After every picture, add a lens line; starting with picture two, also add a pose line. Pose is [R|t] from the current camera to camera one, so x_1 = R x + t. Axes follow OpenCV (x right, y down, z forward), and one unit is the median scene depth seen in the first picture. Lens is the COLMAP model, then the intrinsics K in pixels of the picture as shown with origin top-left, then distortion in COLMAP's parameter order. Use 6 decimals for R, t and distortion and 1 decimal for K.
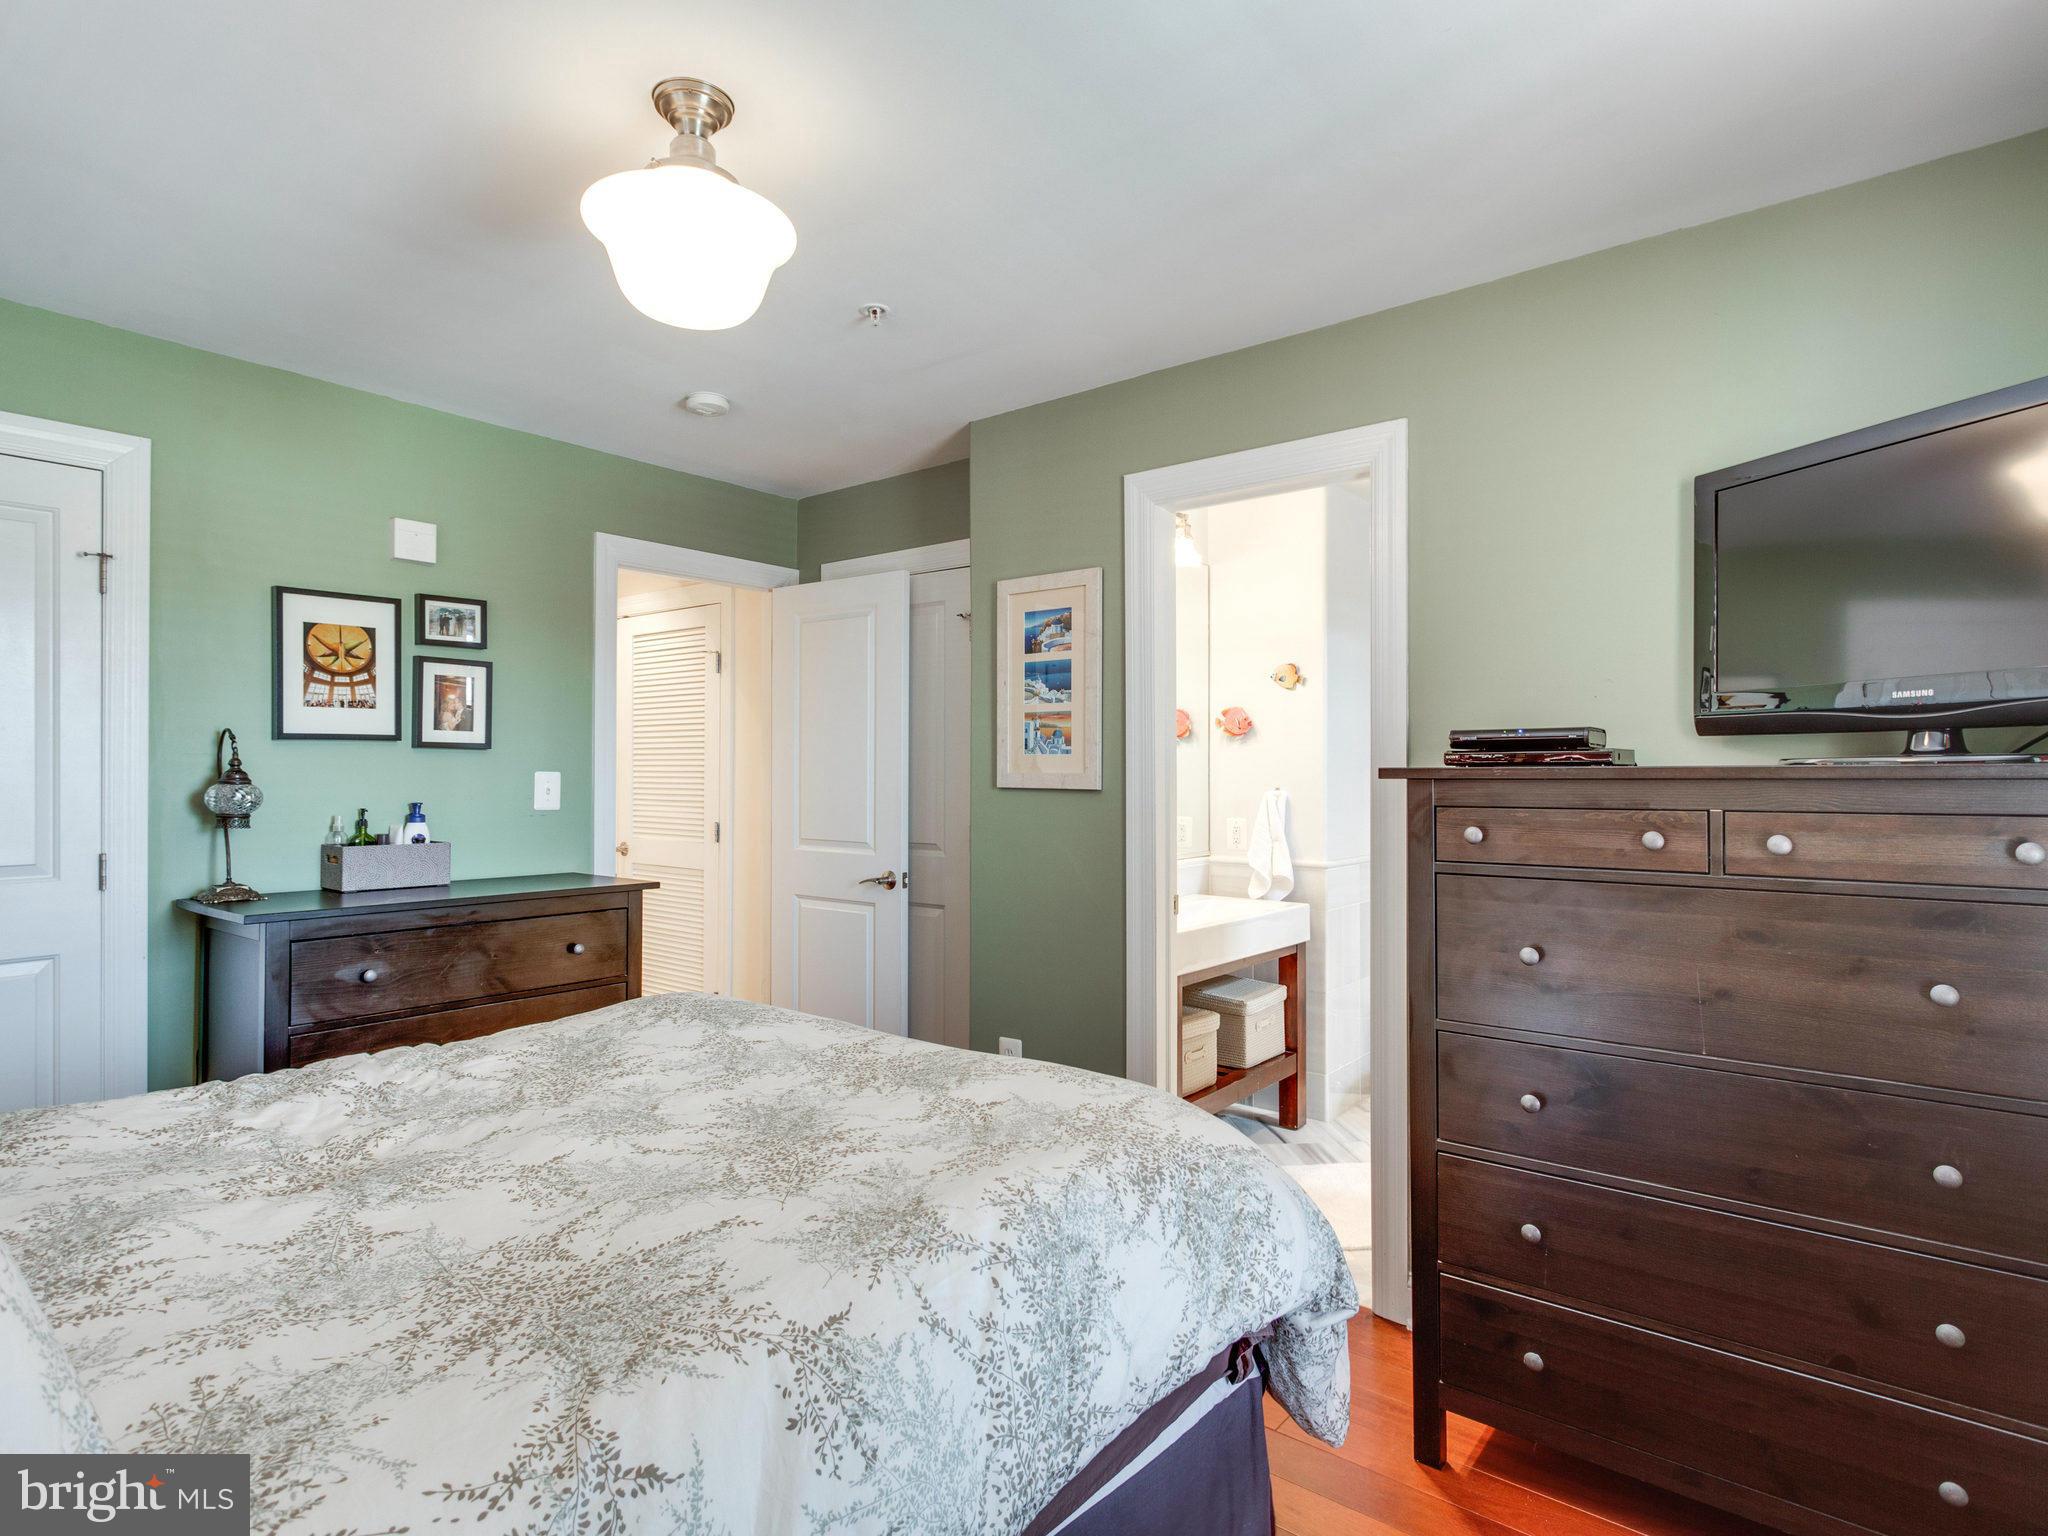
lens RADIAL K [[1109.4, 0, 1016.9], [0, 1109.4, 761.4], [0, 0, 1]] dist [0.004291, 0.000378]
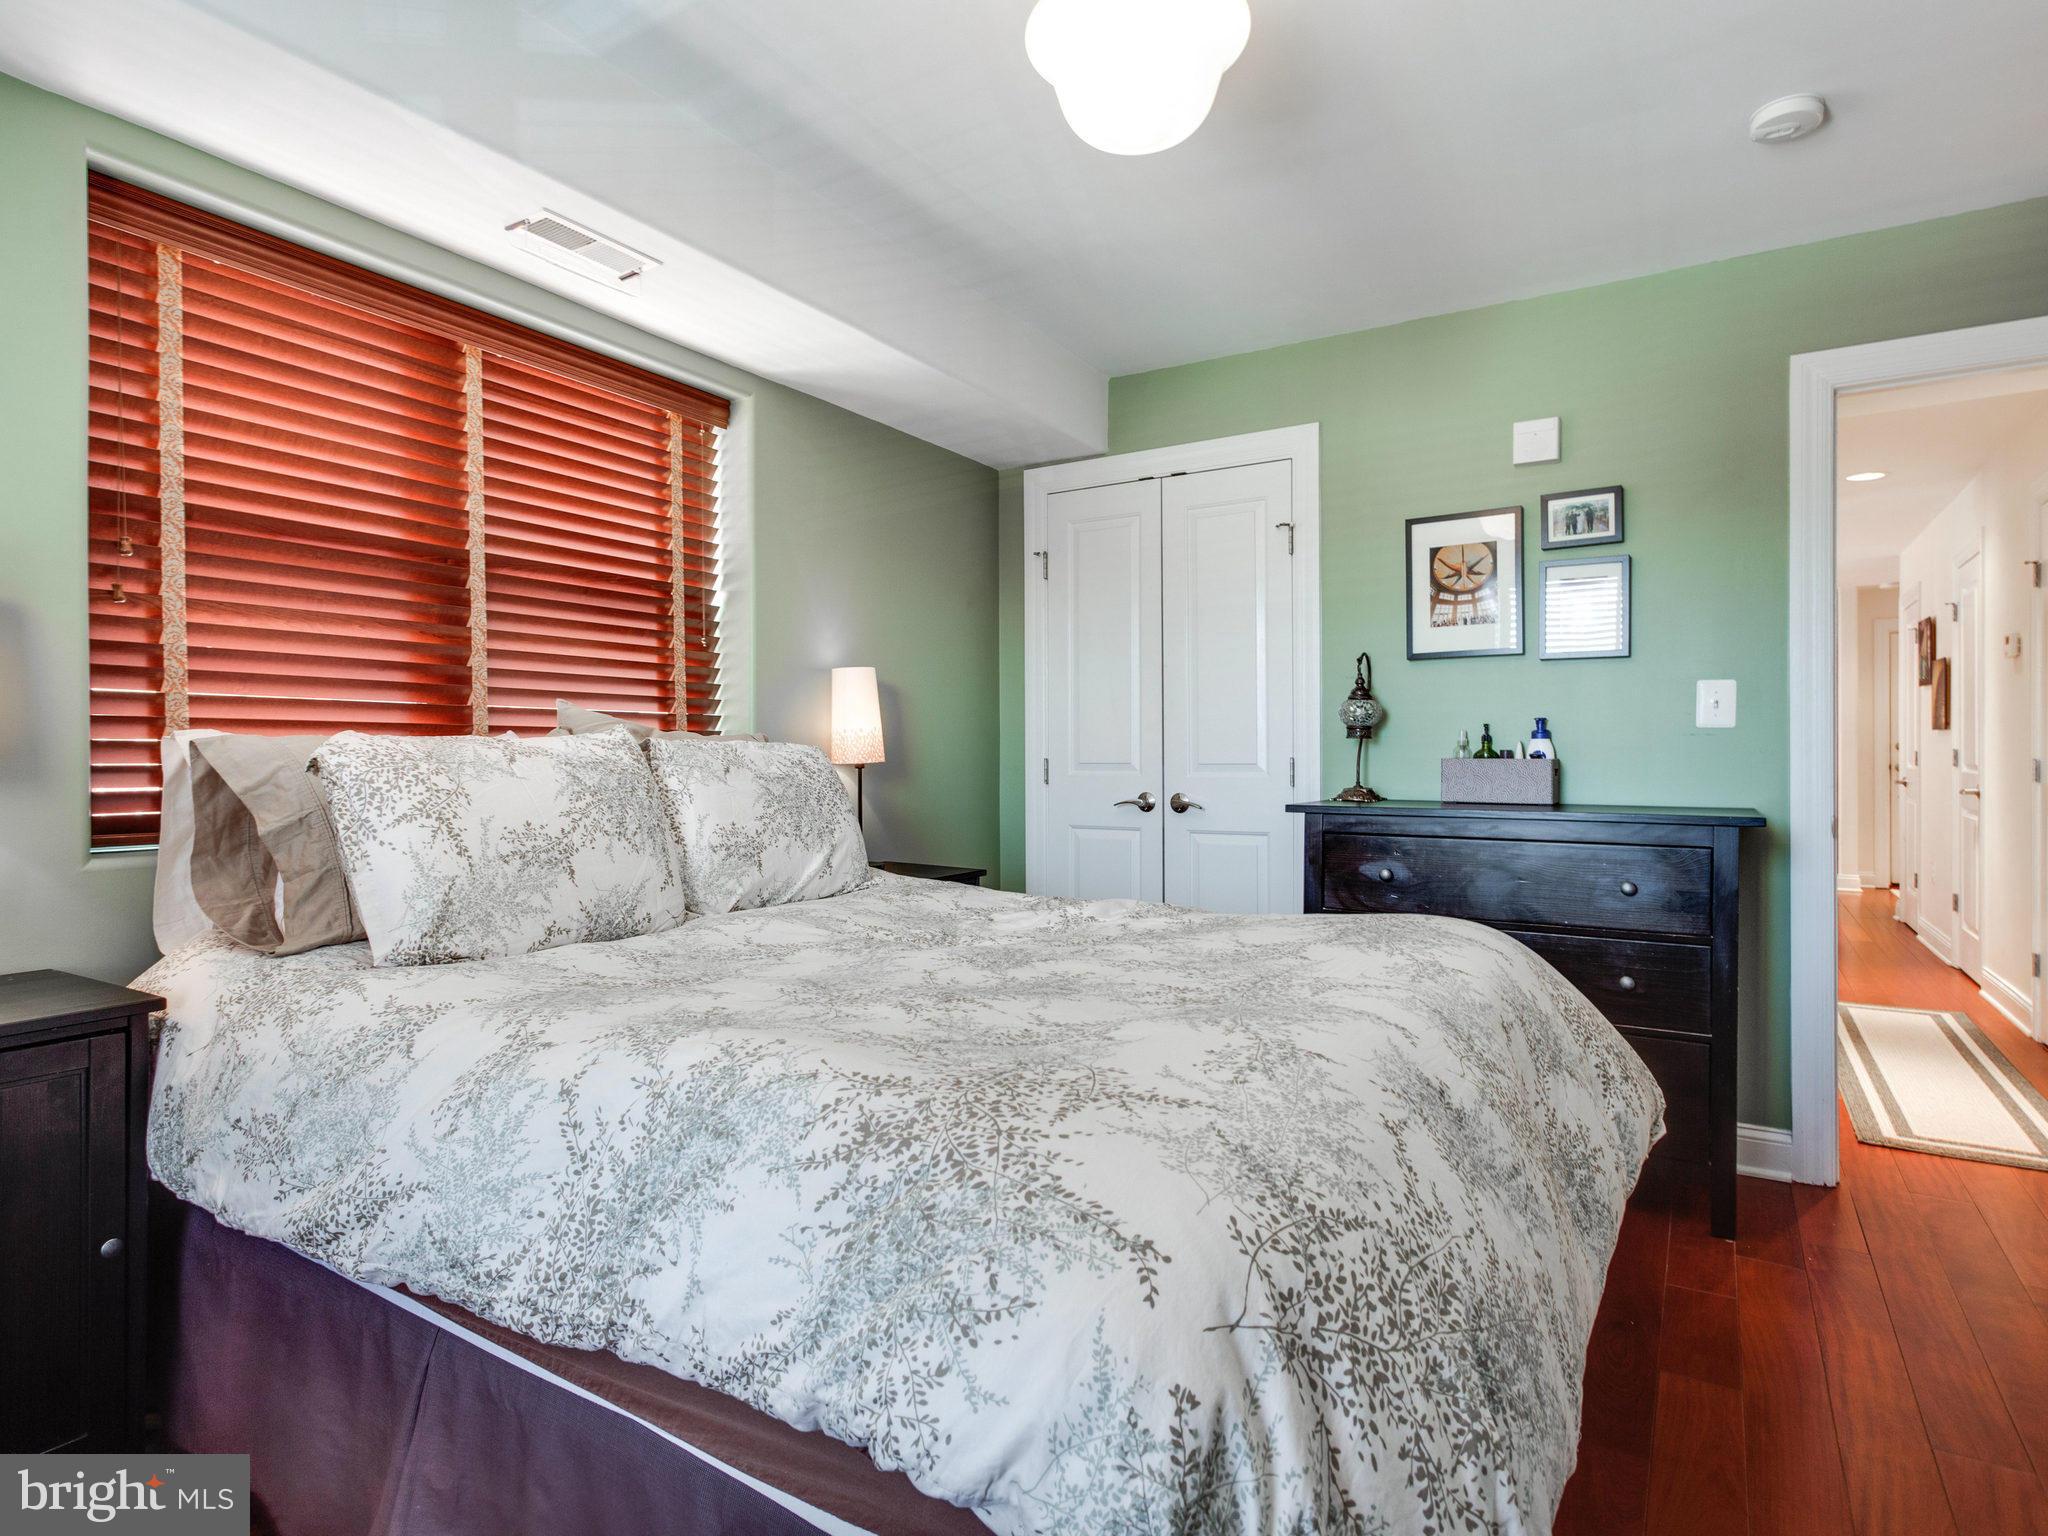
lens RADIAL K [[1109.4, 0, 1015.3], [0, 1109.4, 765.5], [0, 0, 1]] dist [0.004291, 0.000378]
pose [[0.123233, 0.008147, -0.992344, 0.362618], [0.007381, 0.999931, 0.009126, 0.069427], [0.992350, -0.008449, 0.123164, 0.463427]]
